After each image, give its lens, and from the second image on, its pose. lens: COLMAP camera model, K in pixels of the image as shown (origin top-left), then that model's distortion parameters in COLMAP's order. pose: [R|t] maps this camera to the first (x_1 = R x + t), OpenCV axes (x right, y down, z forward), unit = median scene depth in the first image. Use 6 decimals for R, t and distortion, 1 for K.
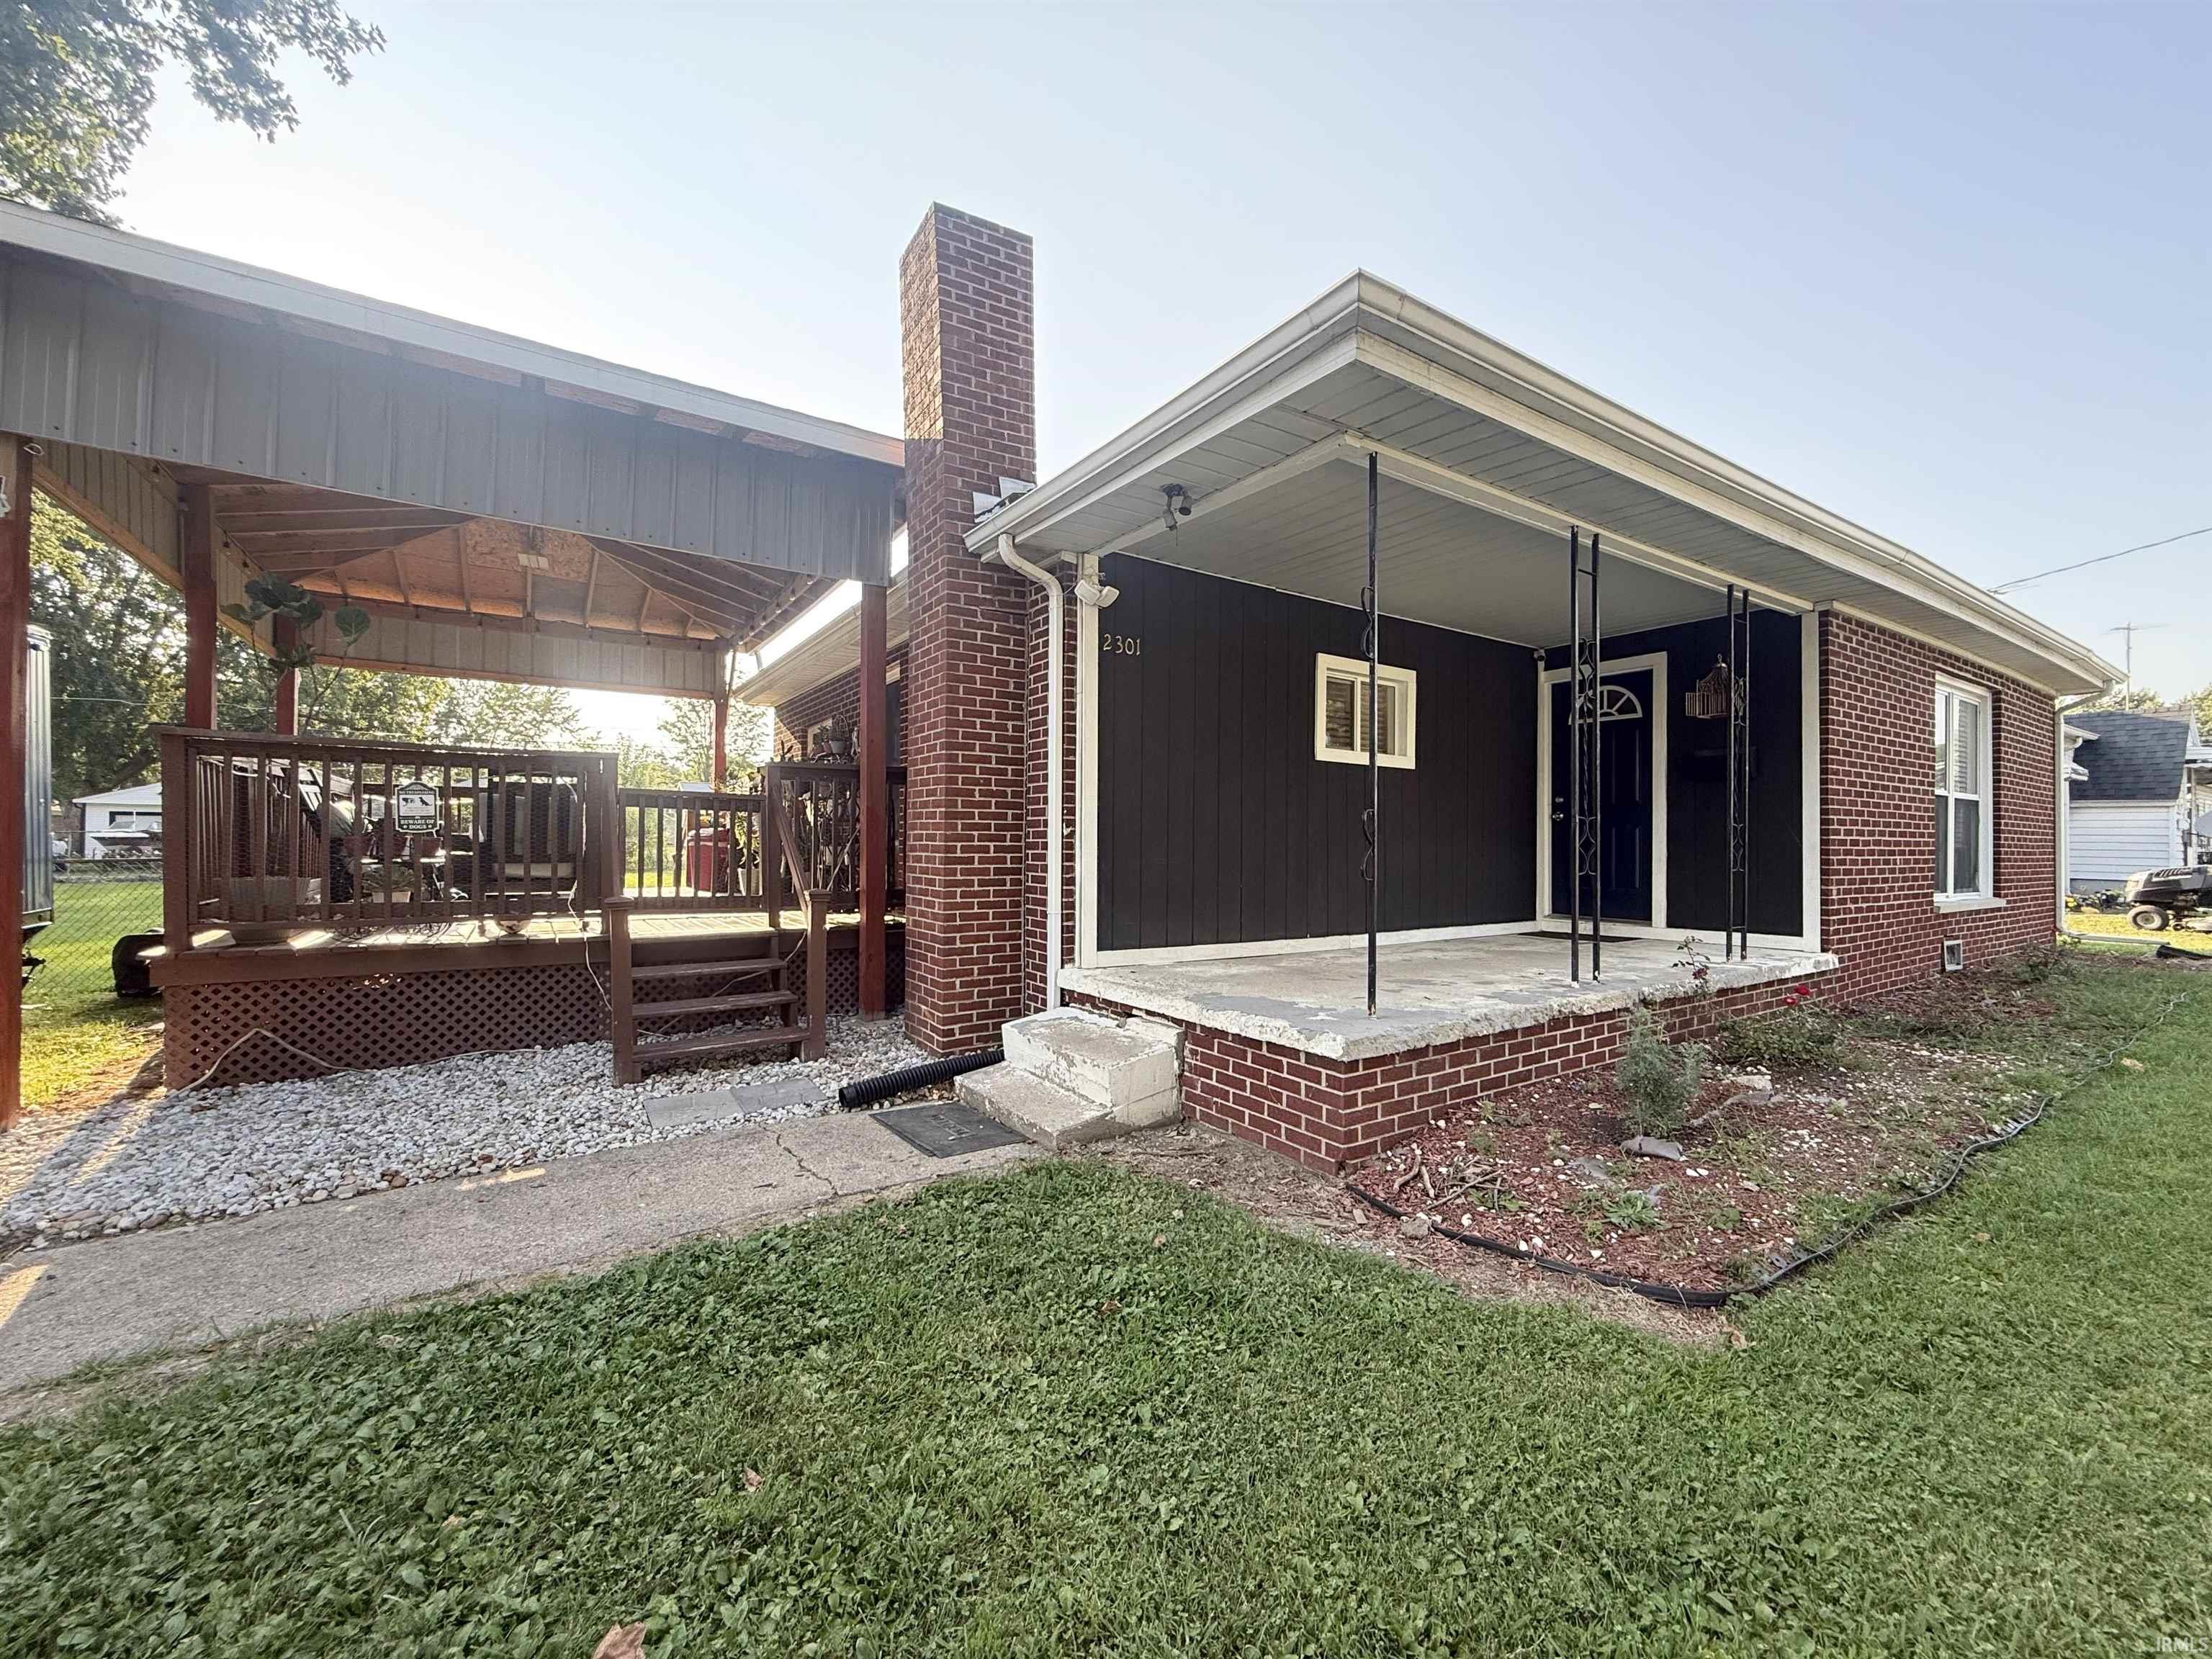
lens RADIAL K [[895.3, 0, 1103.2], [0, 895.3, 835.4], [0, 0, 1]] dist [-0.000809, -0.000068]
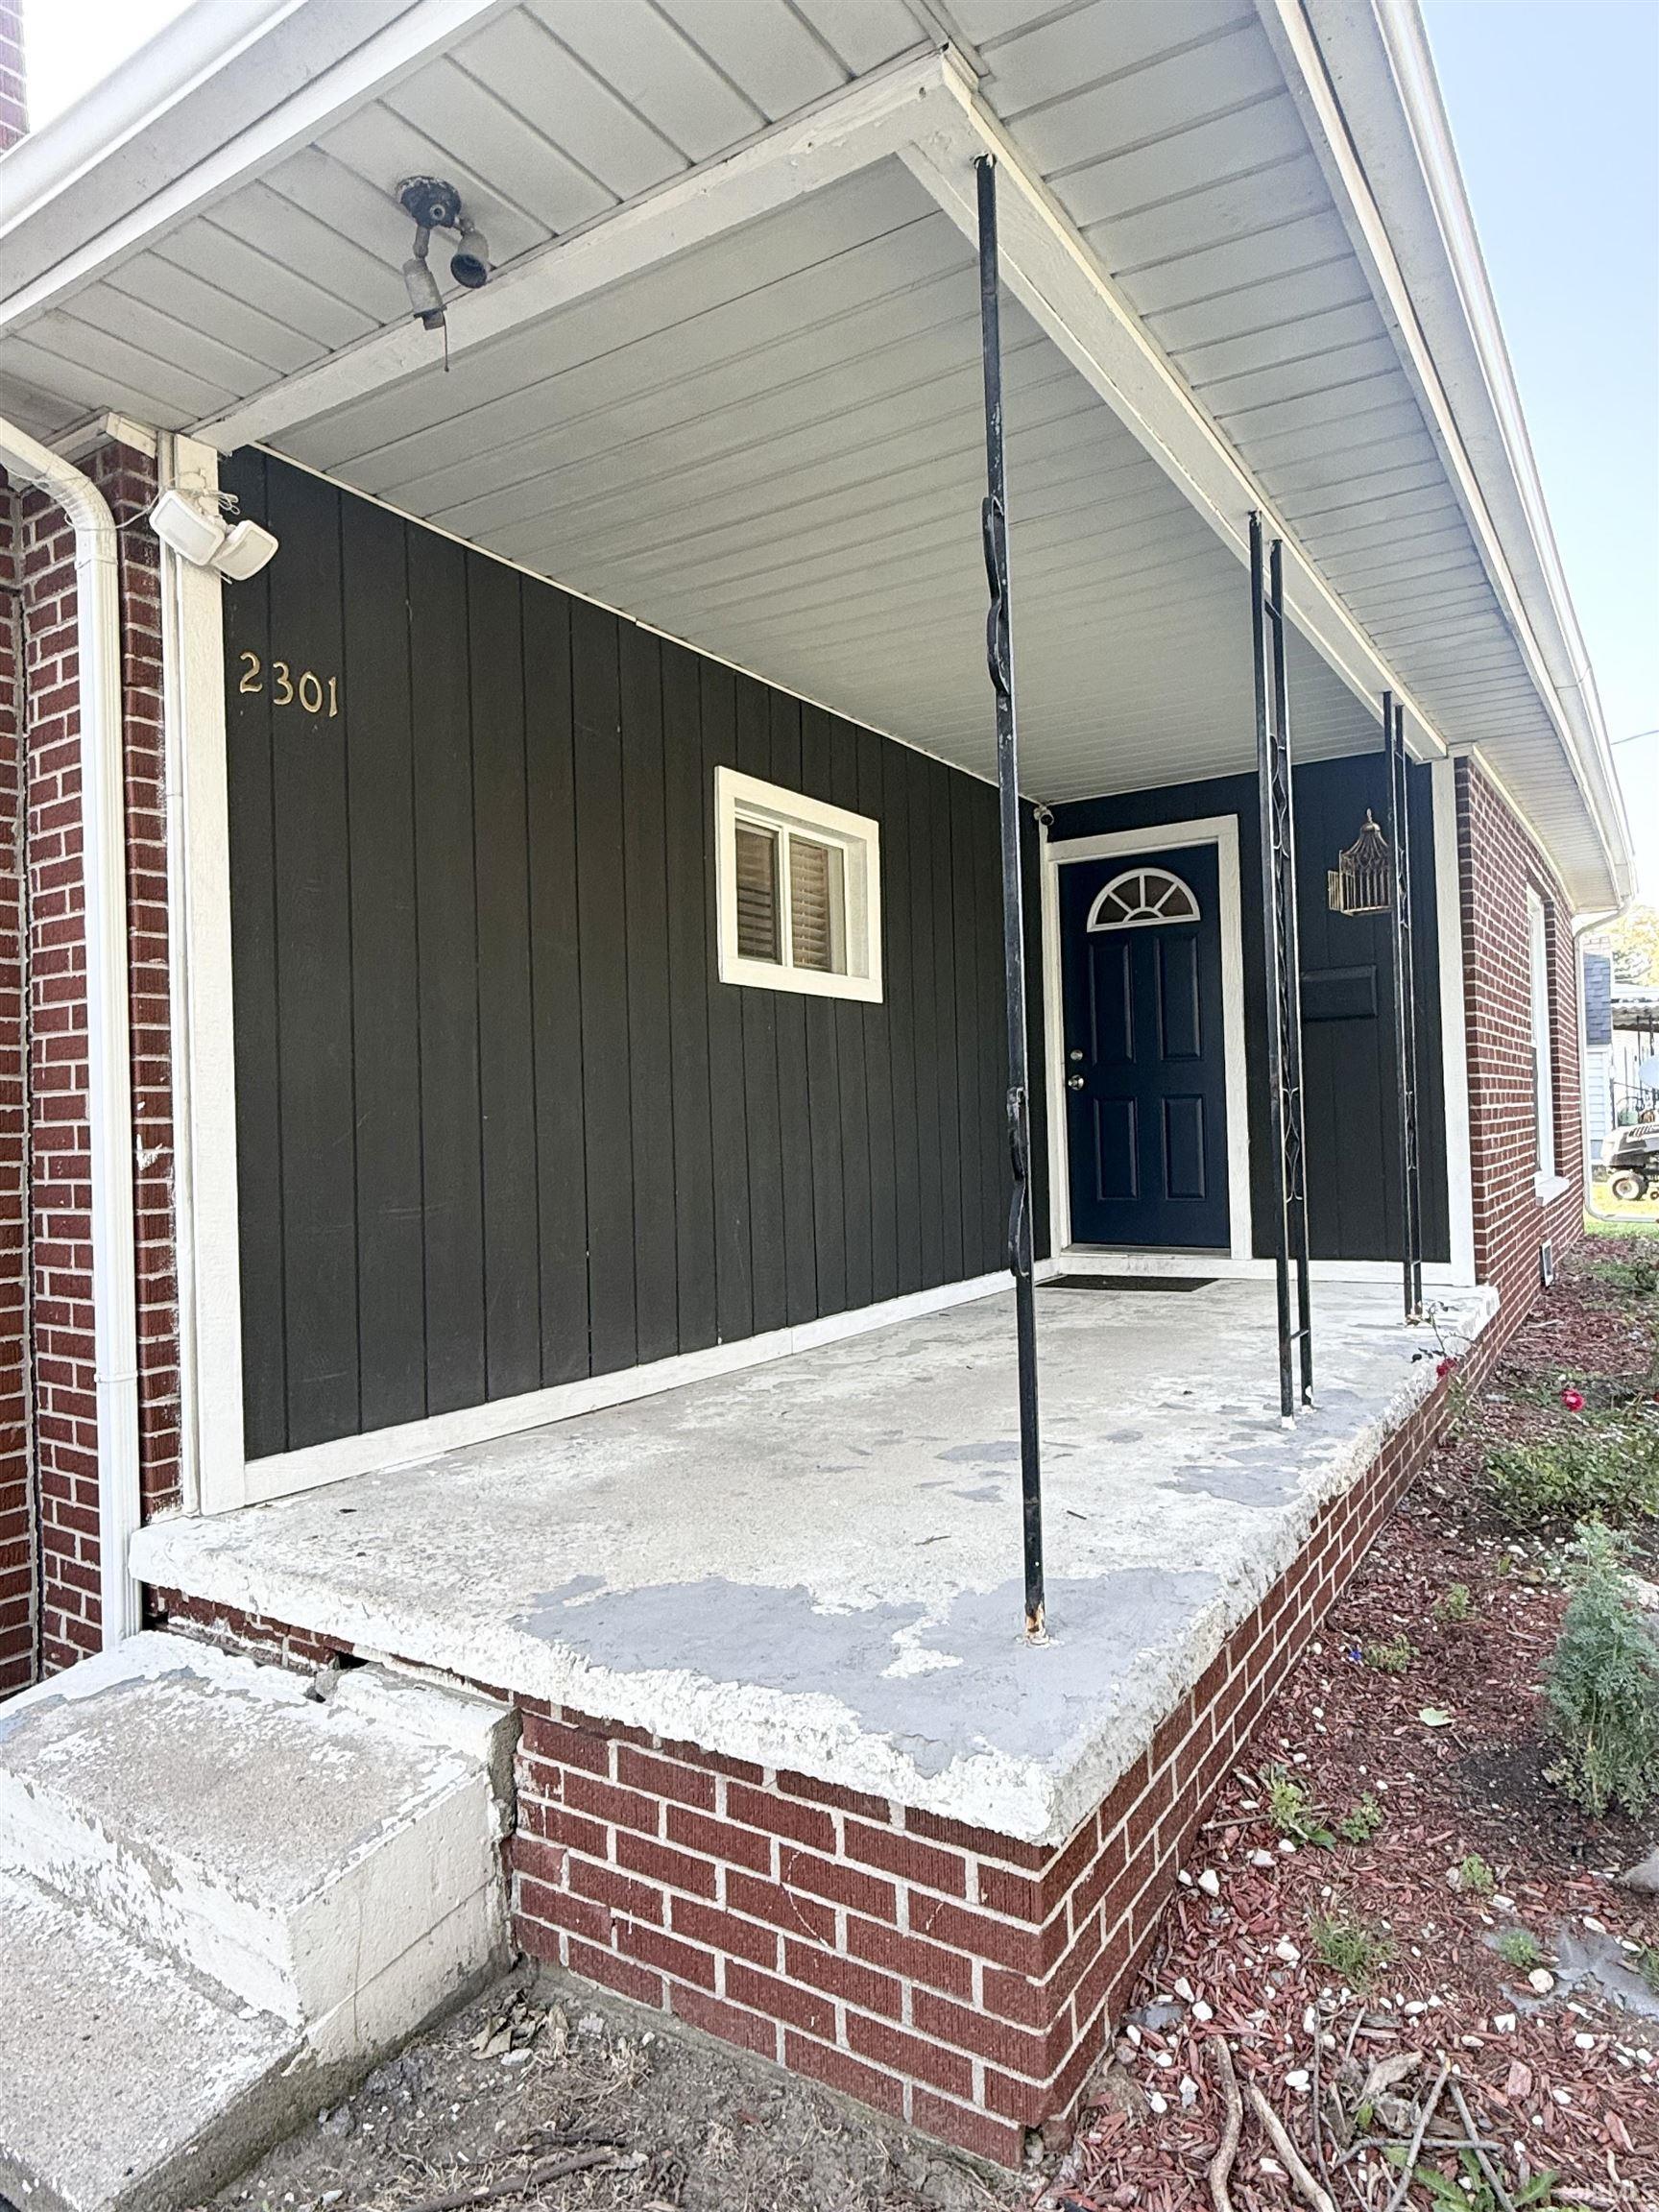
lens RADIAL K [[1310.0, 0, 838.8], [0, 1310.0, 1100.7], [0, 0, 1]] dist [-0.001663, 0.000719]
pose [[0.914754, -0.028651, 0.402995, 0.004559], [0.032484, 0.999469, -0.002678, -0.017701], [-0.402704, 0.015540, 0.915198, 0.376674]]
